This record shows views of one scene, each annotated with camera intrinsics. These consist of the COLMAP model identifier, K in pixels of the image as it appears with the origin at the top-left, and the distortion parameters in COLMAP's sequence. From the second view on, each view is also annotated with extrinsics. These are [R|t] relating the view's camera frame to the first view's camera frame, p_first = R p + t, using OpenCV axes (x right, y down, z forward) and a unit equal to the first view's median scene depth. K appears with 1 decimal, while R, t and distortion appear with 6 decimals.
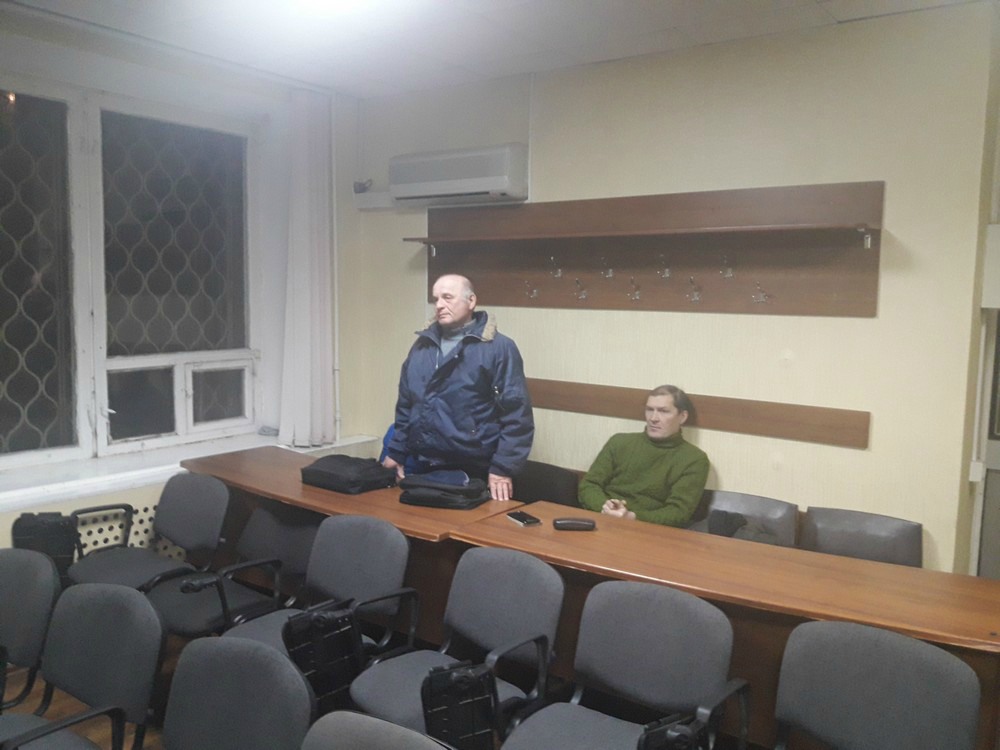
lens RADIAL K [[827.0, 0, 501.1], [0, 827.0, 371.8], [0, 0, 1]] dist [0.091055, -0.210744]
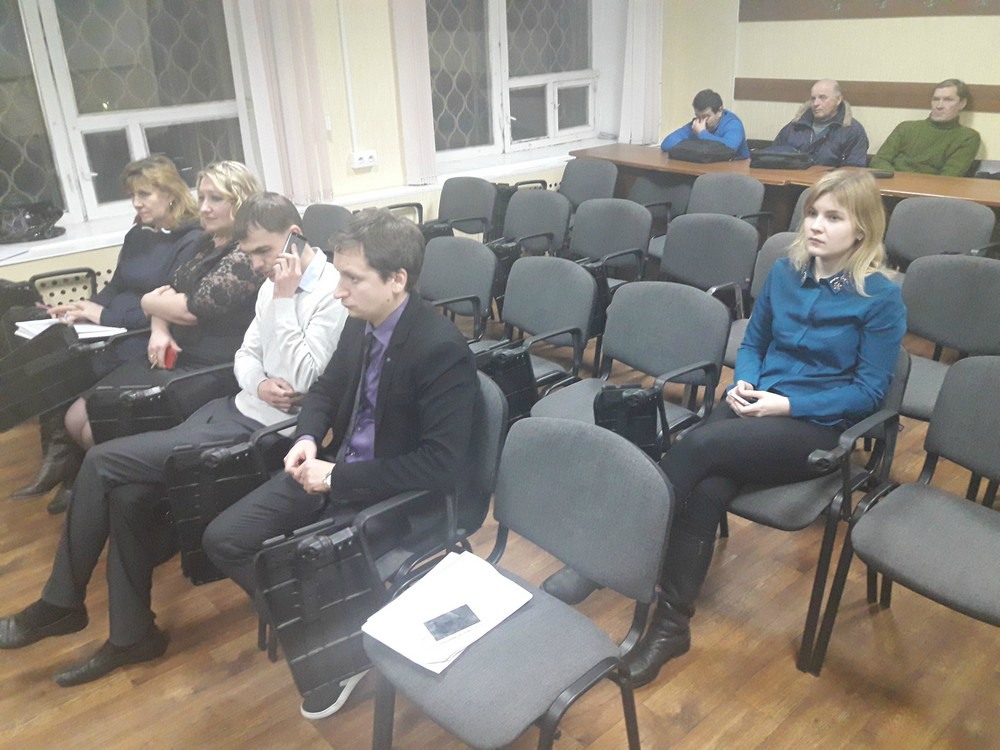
lens RADIAL K [[827.0, 0, 501.1], [0, 827.0, 371.8], [0, 0, 1]] dist [0.091055, -0.210744]
pose [[0.971398, 0.036963, -0.234562, -0.157834], [0.035116, 0.954589, 0.295850, 0.042796], [0.234846, -0.295625, 0.925988, -0.481752]]
